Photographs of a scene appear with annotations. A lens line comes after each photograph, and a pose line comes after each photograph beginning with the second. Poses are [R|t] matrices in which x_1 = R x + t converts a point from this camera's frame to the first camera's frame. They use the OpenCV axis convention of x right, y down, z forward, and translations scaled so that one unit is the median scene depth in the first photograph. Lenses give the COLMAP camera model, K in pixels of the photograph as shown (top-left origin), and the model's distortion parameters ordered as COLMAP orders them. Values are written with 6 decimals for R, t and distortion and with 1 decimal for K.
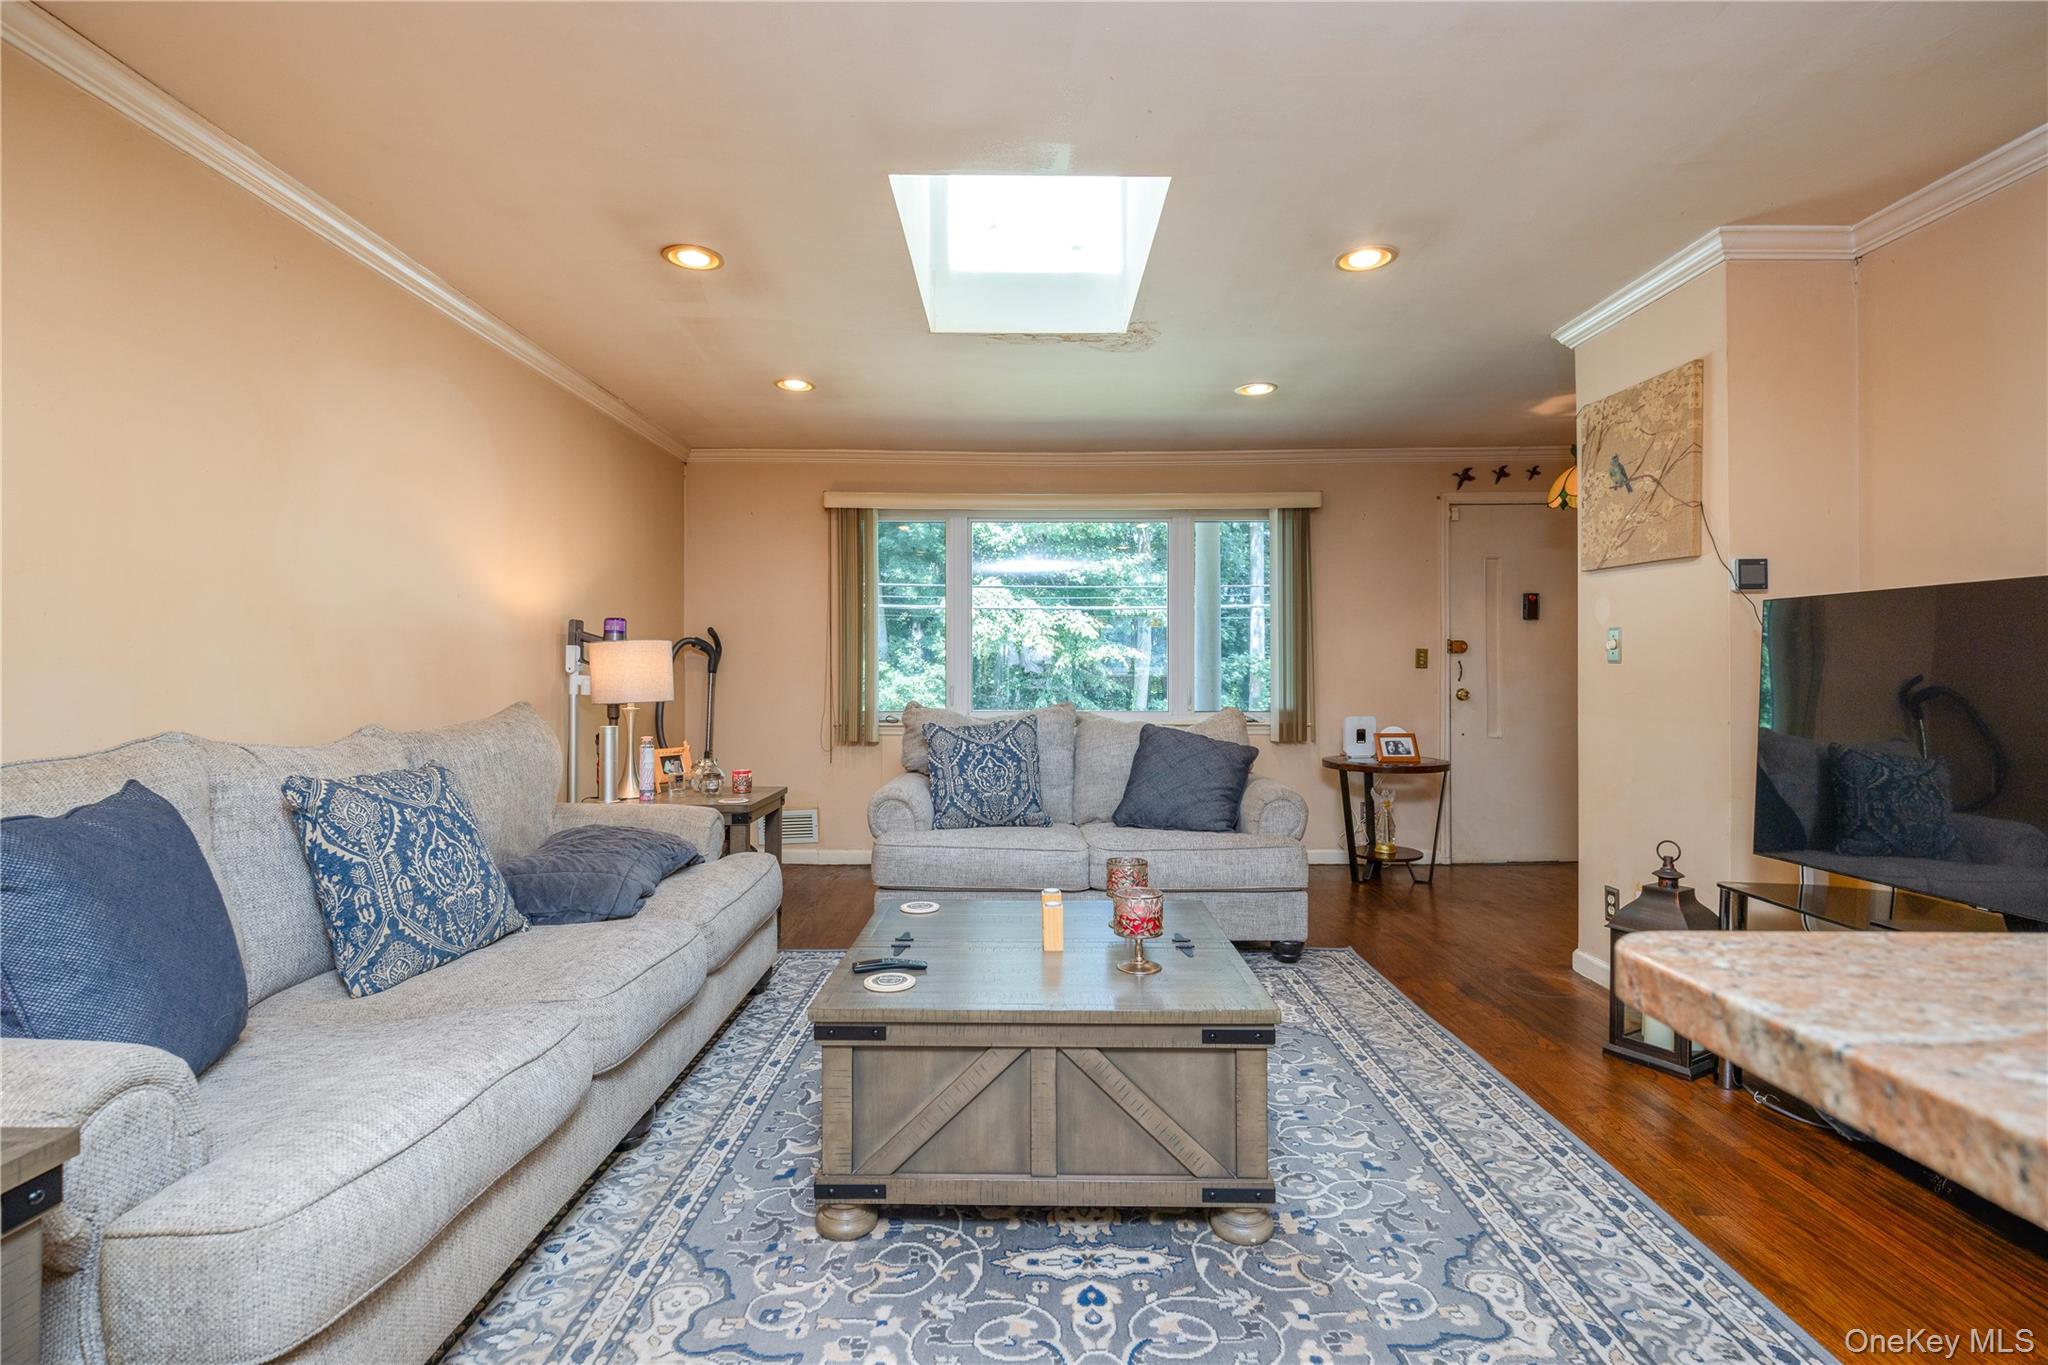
lens RADIAL K [[977.0, 0, 1020.1], [0, 977.0, 672.0], [0, 0, 1]] dist [0.013732, -0.011262]
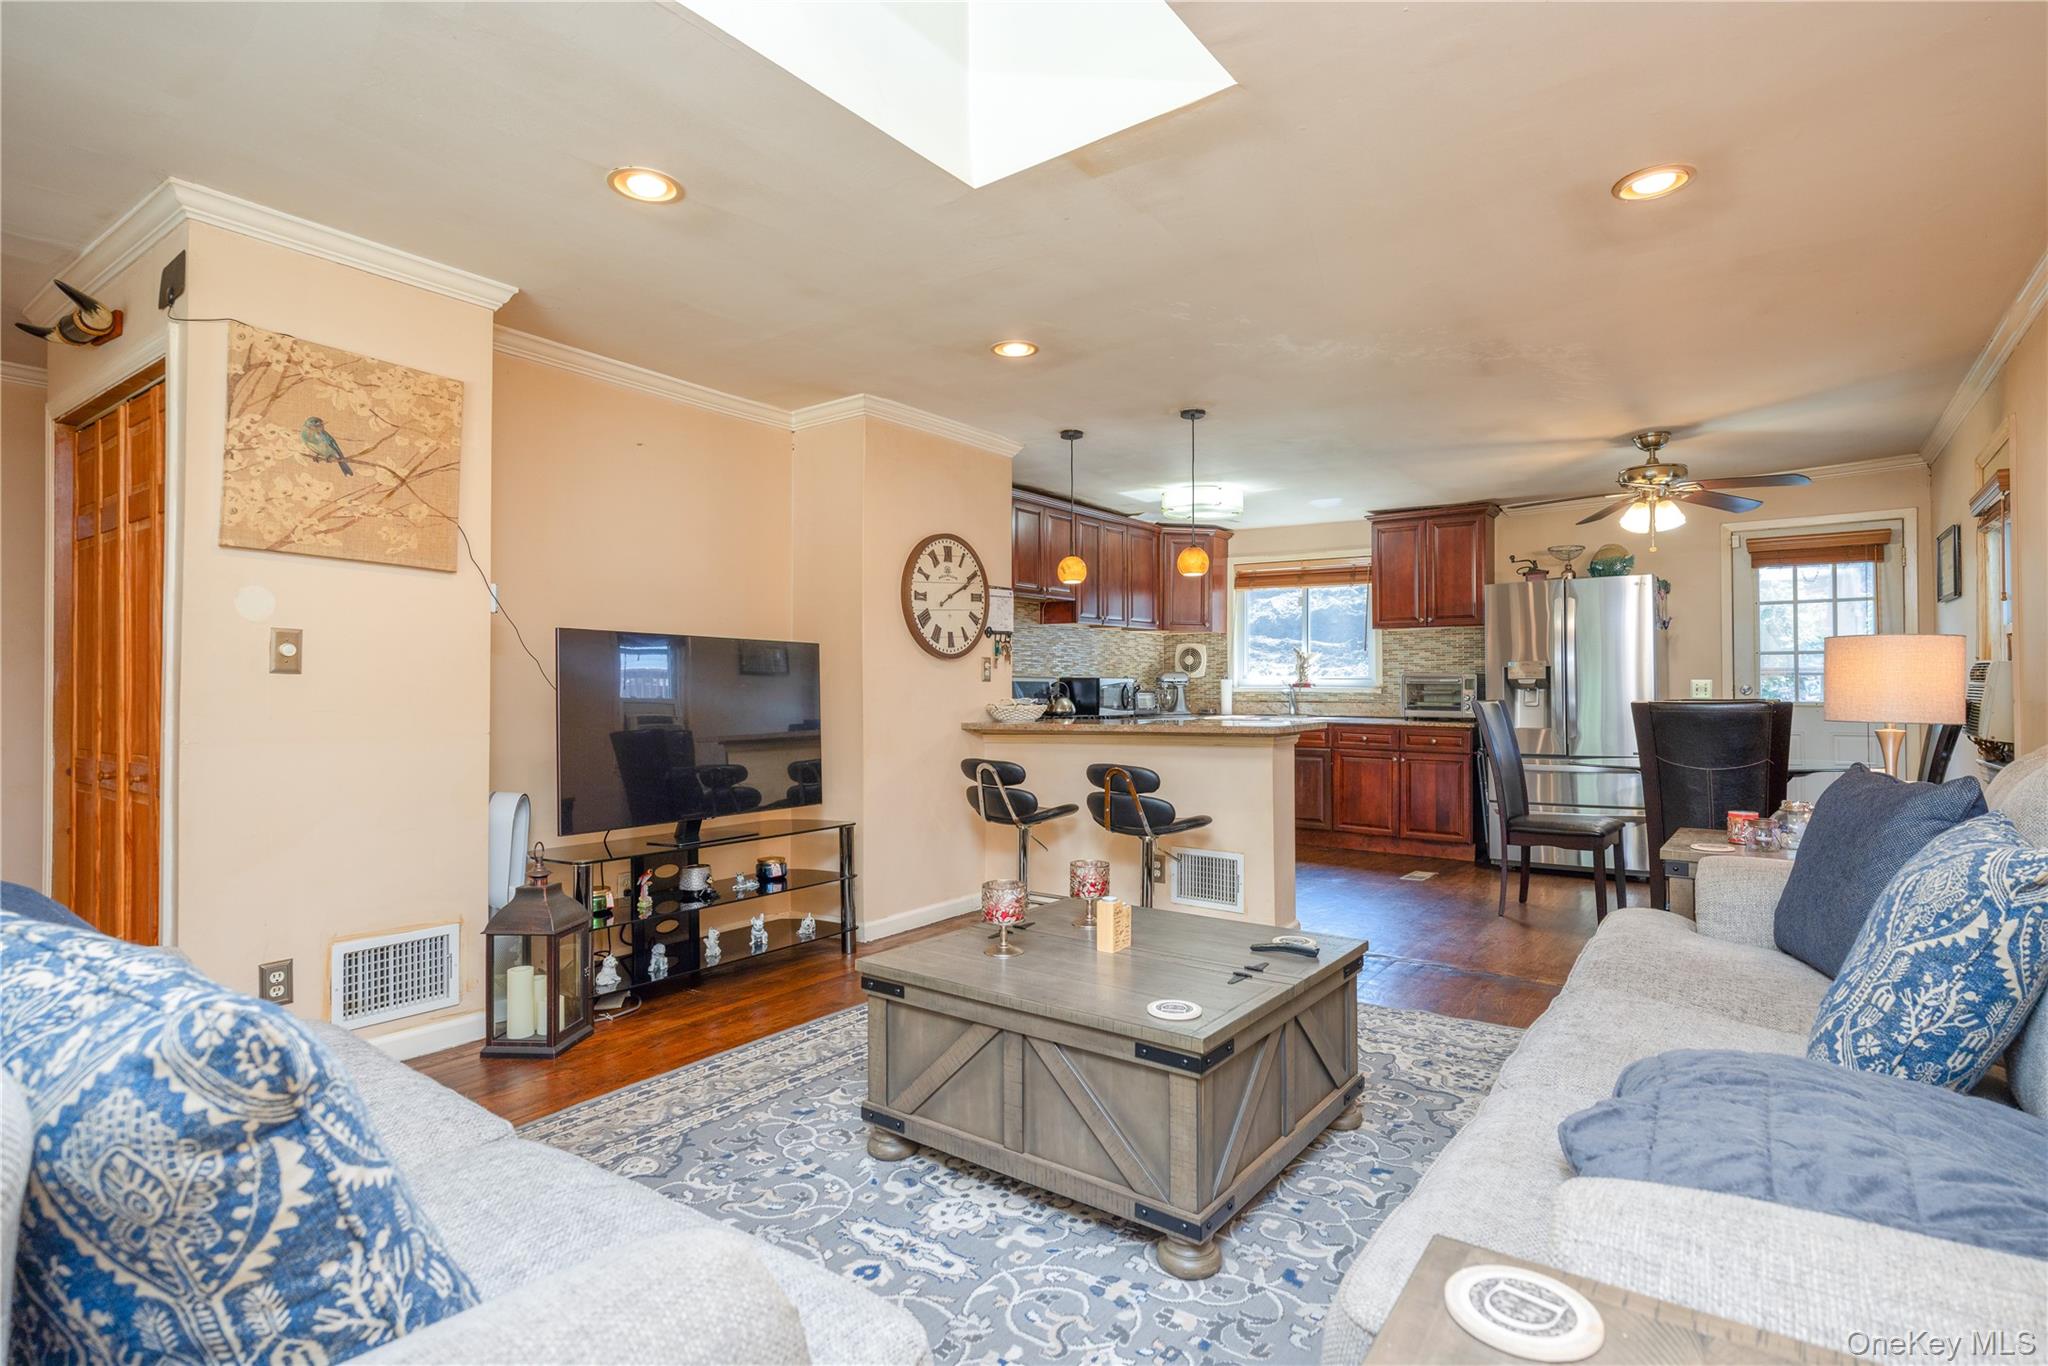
lens RADIAL K [[1022.6, 0, 1027.9], [0, 1022.6, 678.8], [0, 0, 1]] dist [0.002285, 0.000573]
pose [[-0.812963, 0.009177, 0.582243, -0.419800], [0.000818, 0.999893, -0.014619, 0.008519], [-0.582314, -0.011409, -0.812884, 1.547772]]
